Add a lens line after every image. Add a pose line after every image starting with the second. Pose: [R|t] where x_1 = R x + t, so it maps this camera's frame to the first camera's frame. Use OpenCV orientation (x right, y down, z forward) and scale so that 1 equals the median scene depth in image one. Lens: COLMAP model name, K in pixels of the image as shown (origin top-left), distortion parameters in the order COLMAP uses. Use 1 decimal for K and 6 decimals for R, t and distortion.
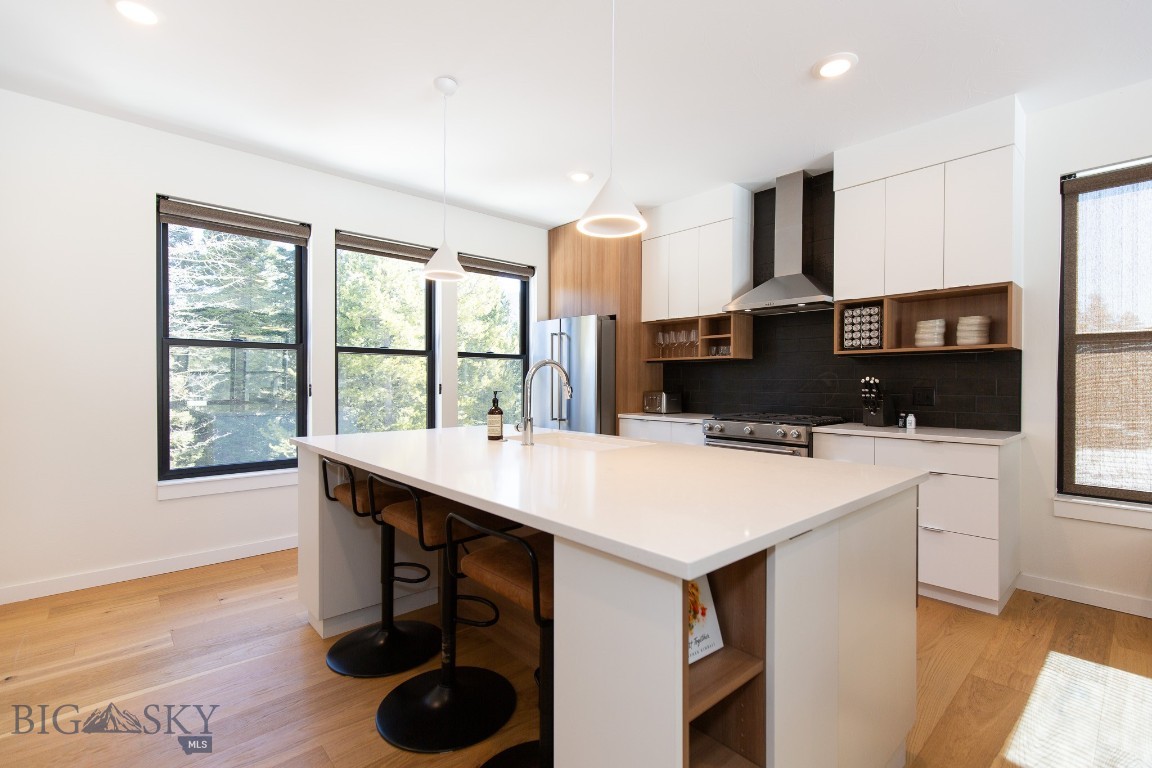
lens RADIAL K [[520.4, 0, 576.5], [0, 520.4, 385.2], [0, 0, 1]] dist [0.005098, -0.000773]
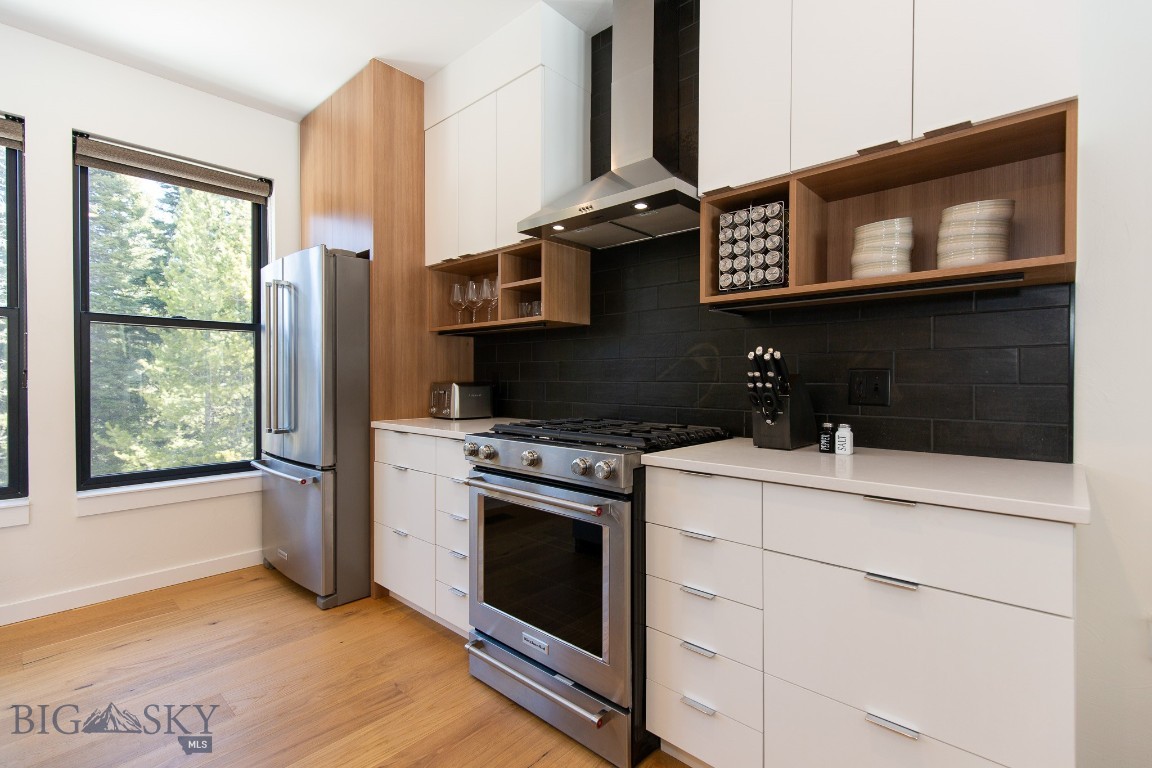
lens RADIAL K [[520.4, 0, 588.5], [0, 520.4, 381.2], [0, 0, 1]] dist [0.005098, -0.000773]
pose [[0.994139, -0.002865, 0.108070, 0.333572], [0.002742, 0.999995, 0.001285, 0.014579], [-0.108073, -0.000981, 0.994142, 0.514433]]
